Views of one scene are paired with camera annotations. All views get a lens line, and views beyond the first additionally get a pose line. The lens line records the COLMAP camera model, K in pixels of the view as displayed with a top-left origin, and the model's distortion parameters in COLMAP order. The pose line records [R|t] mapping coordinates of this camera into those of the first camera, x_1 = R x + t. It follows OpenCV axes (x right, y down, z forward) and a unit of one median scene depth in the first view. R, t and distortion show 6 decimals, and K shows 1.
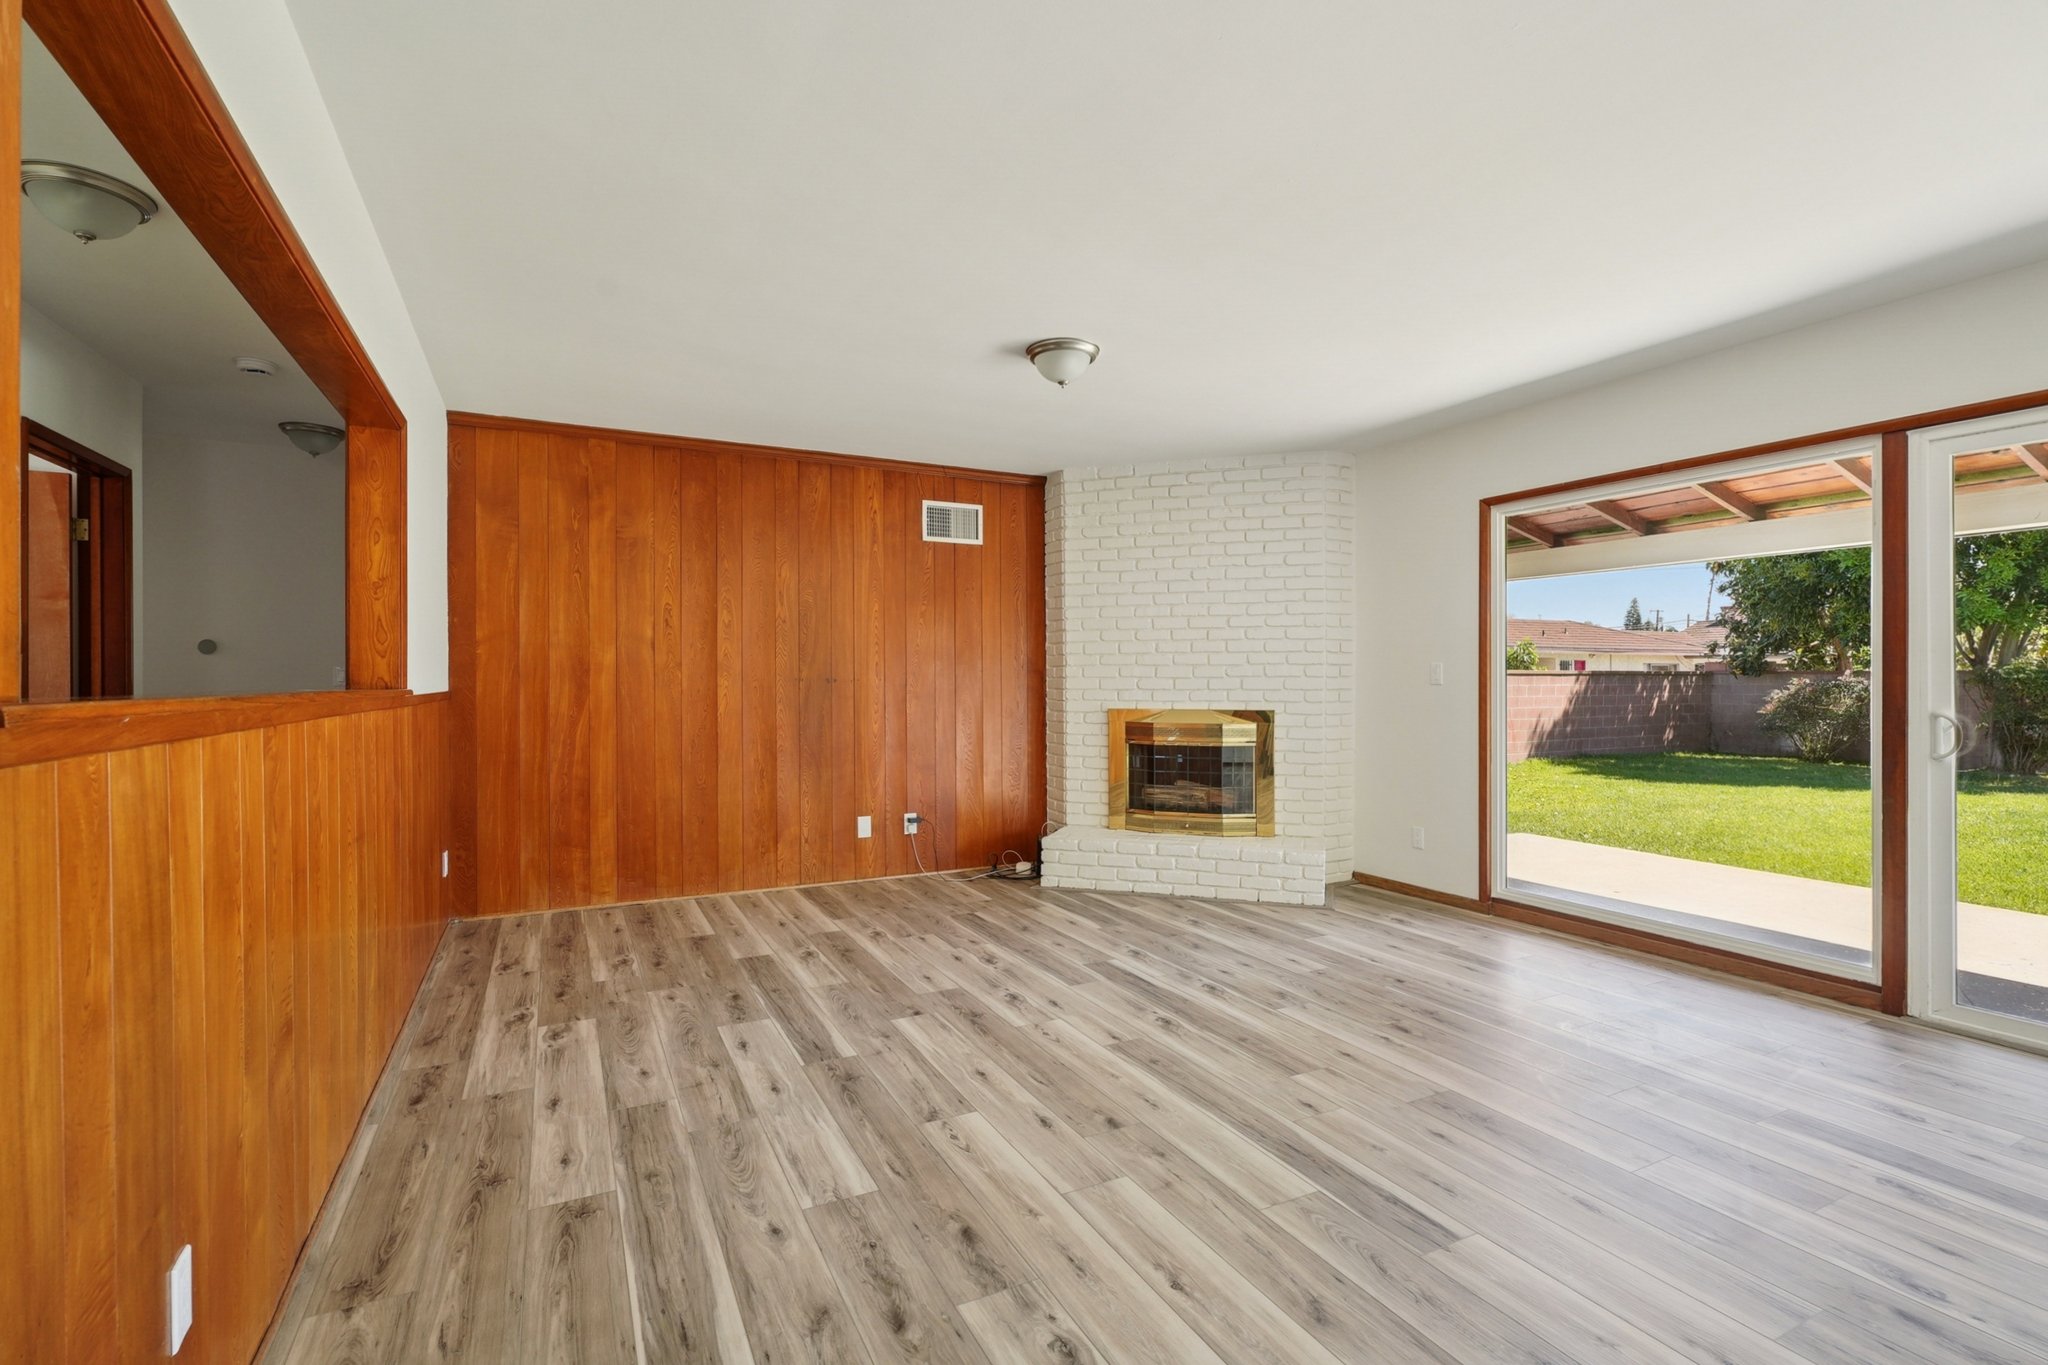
lens RADIAL K [[931.5, 0, 1014.6], [0, 931.5, 678.9], [0, 0, 1]] dist [0.000152, 0.000477]
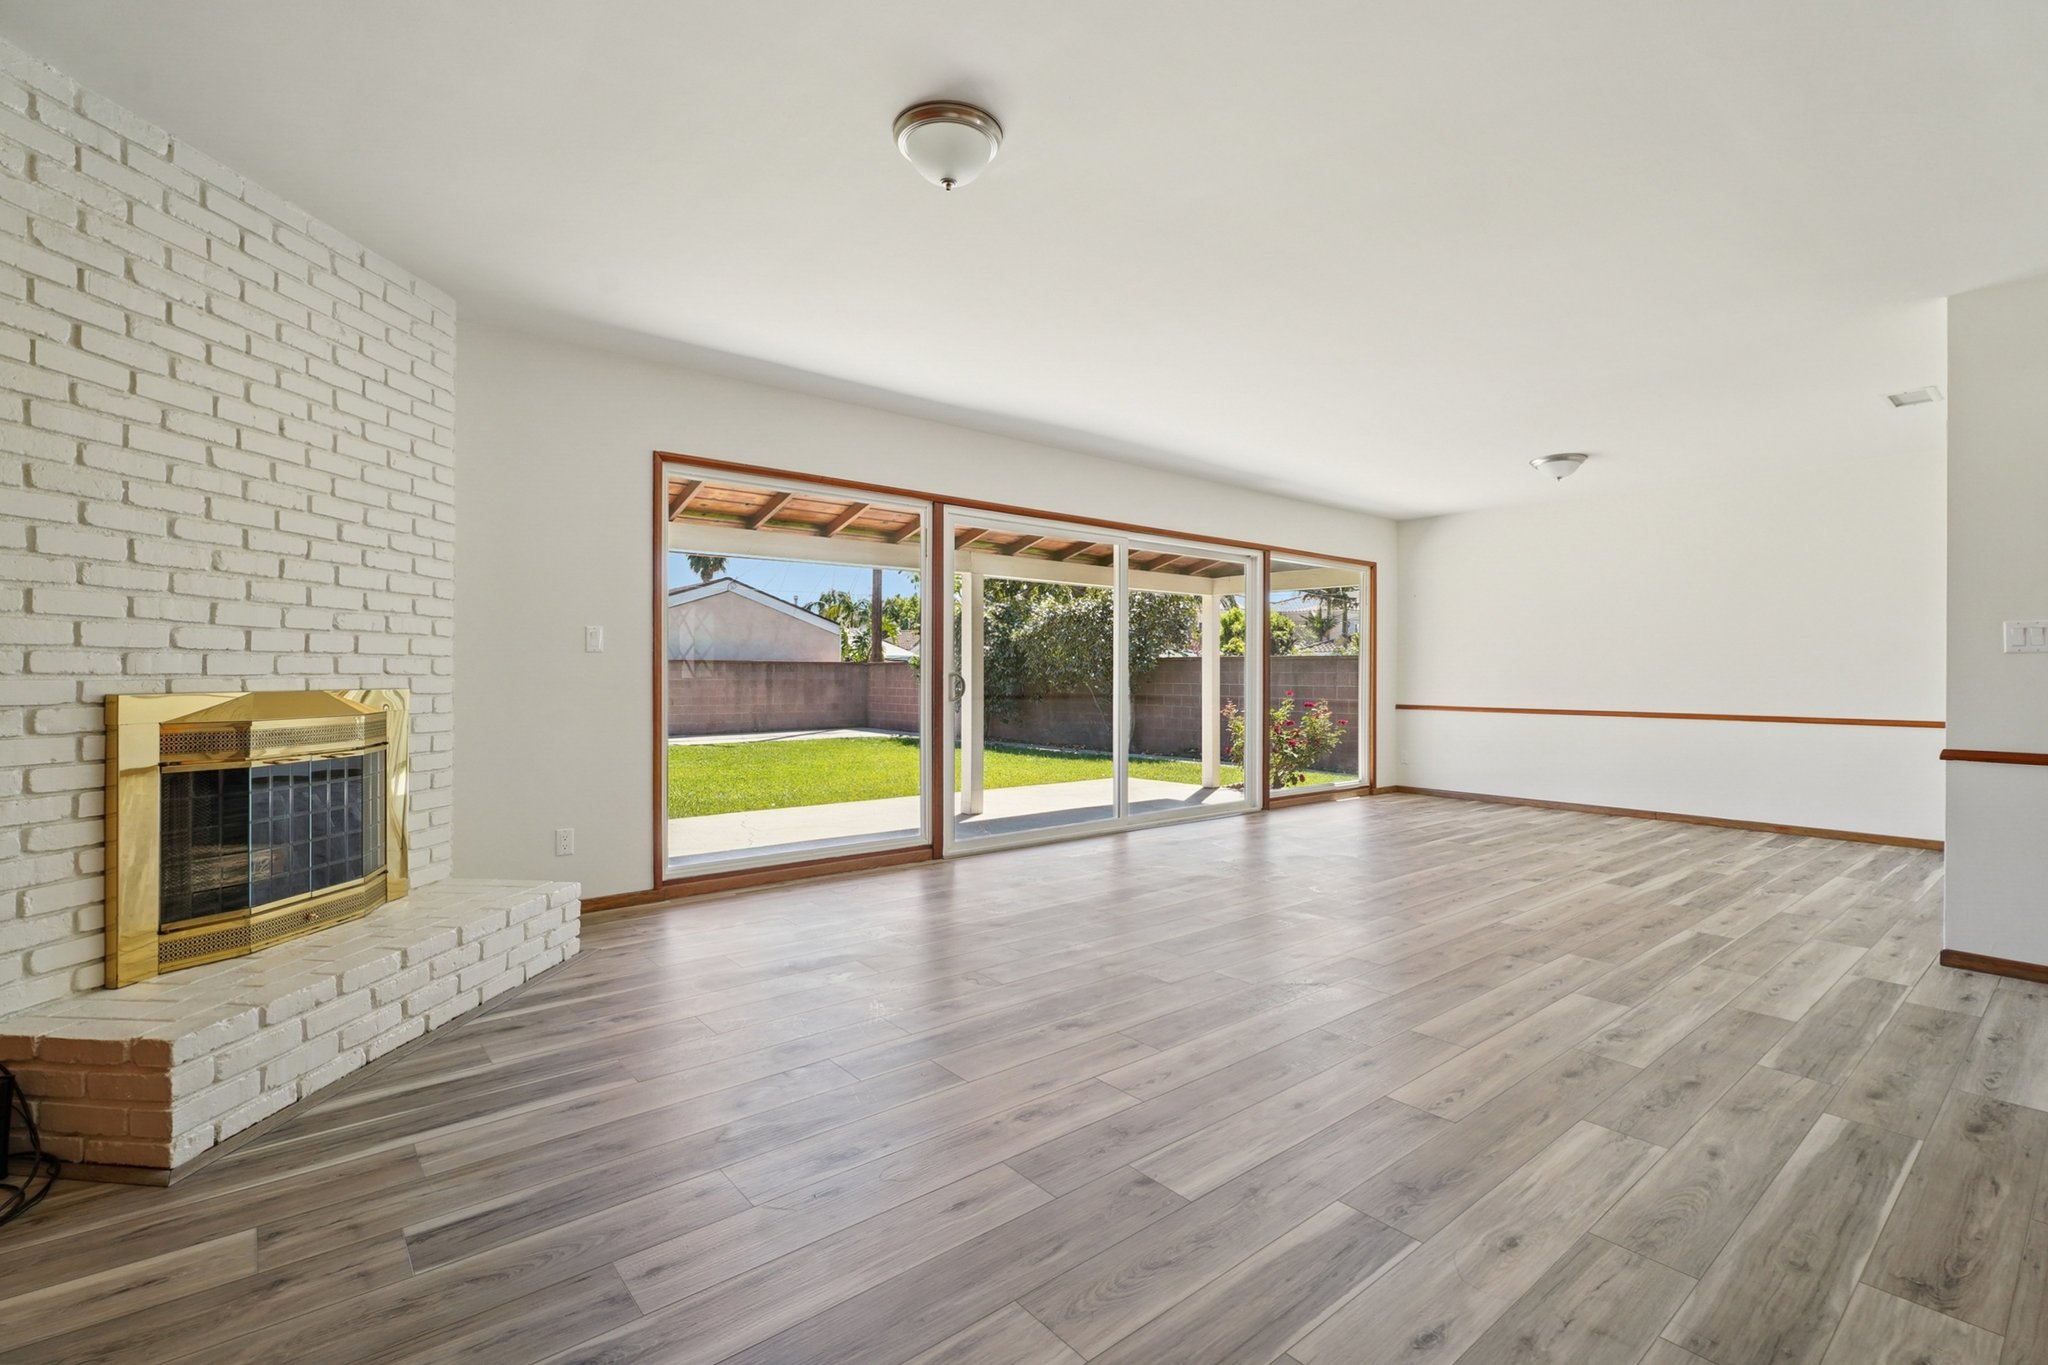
lens RADIAL K [[926.2, 0, 1023.1], [0, 926.2, 671.3], [0, 0, 1]] dist [0.001975, -0.000906]
pose [[-0.231143, 0.001379, 0.972919, -0.474133], [-0.006916, 0.999971, -0.003061, 0.024687], [-0.972895, -0.007437, -0.231127, 0.867306]]
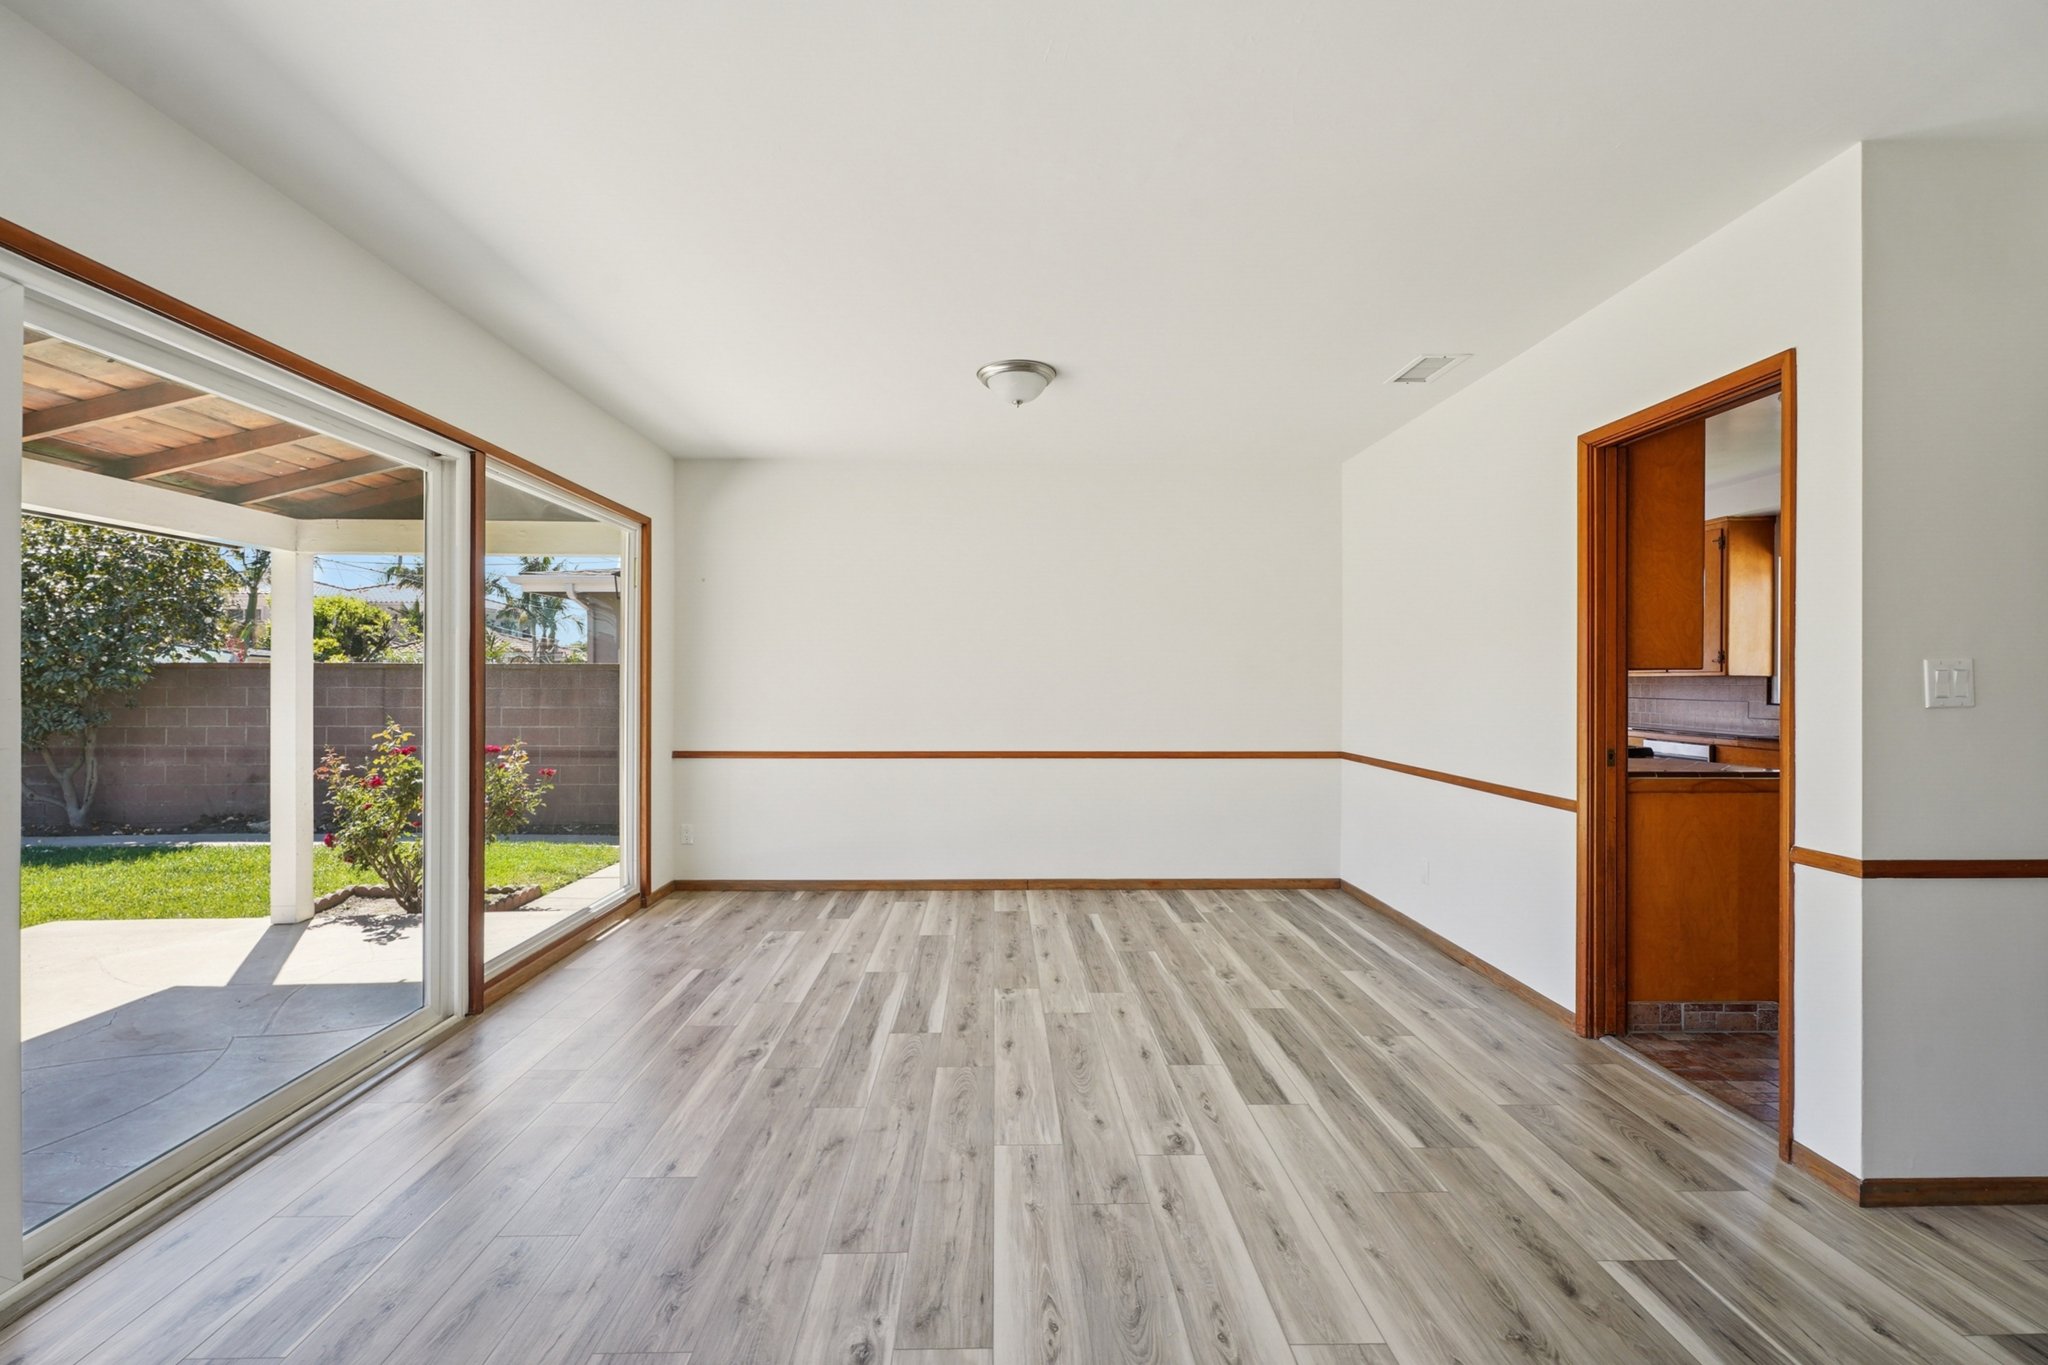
lens RADIAL K [[926.2, 0, 1023.1], [0, 926.2, 671.3], [0, 0, 1]] dist [0.001975, -0.000906]
pose [[-0.905546, 0.001420, 0.424246, 0.273407], [-0.002933, 0.999950, -0.009608, -0.010428], [-0.424239, -0.009945, -0.905496, 0.573552]]
